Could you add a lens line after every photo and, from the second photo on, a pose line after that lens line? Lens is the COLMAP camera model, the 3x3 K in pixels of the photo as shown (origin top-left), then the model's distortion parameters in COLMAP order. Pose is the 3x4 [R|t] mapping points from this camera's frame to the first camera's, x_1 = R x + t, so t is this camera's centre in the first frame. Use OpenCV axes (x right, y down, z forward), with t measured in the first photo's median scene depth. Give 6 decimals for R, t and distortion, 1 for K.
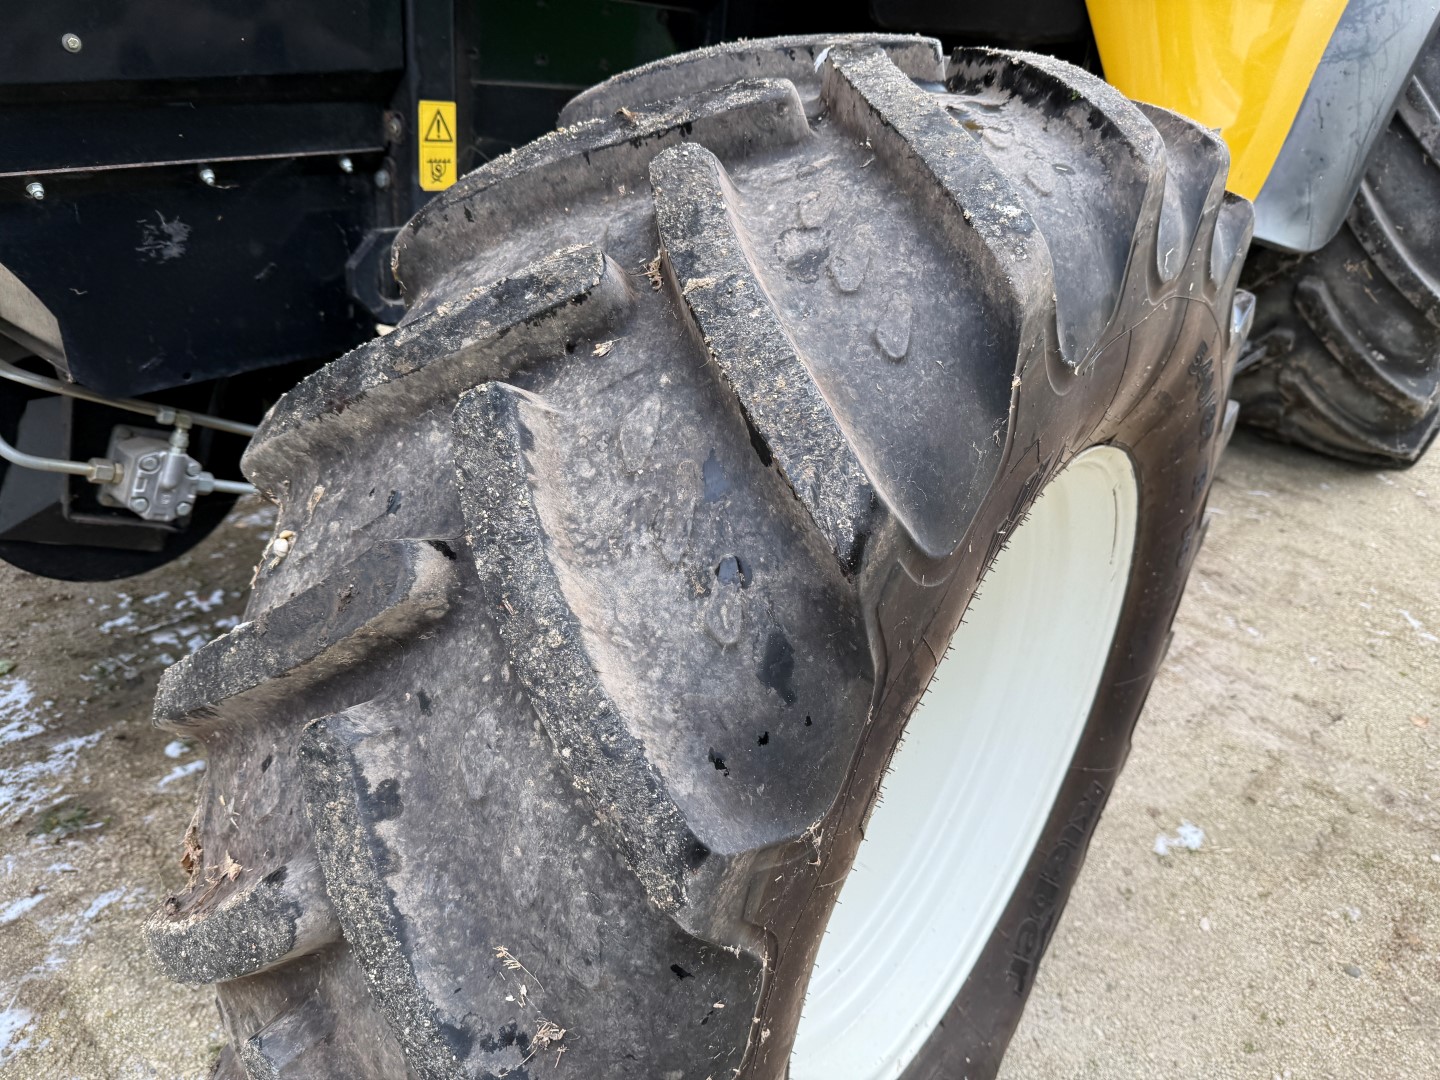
lens RADIAL K [[1030.8, 0, 733.5], [0, 1030.8, 542.5], [0, 0, 1]] dist [0.071714, -0.090968]
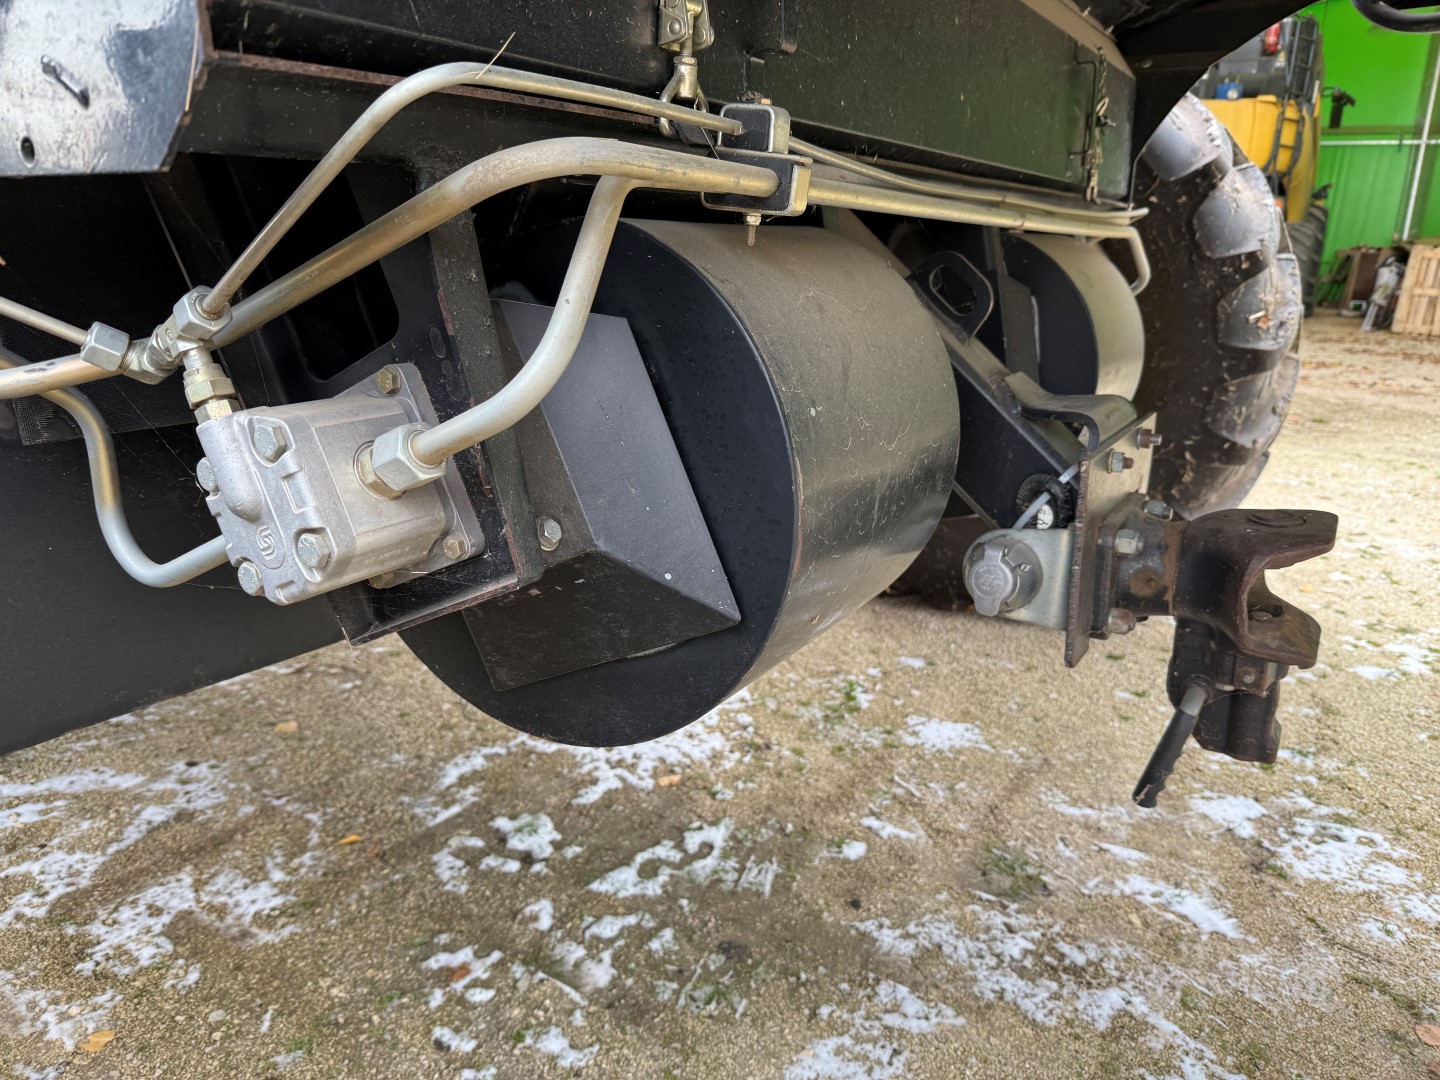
lens RADIAL K [[1001.4, 0, 735.1], [0, 1001.4, 556.4], [0, 0, 1]] dist [-0.001555, -0.007343]
pose [[-0.163188, -0.344434, 0.924519, -1.193980], [0.420446, 0.823450, 0.380993, -0.316369], [-0.892522, 0.450884, 0.010439, 1.030275]]
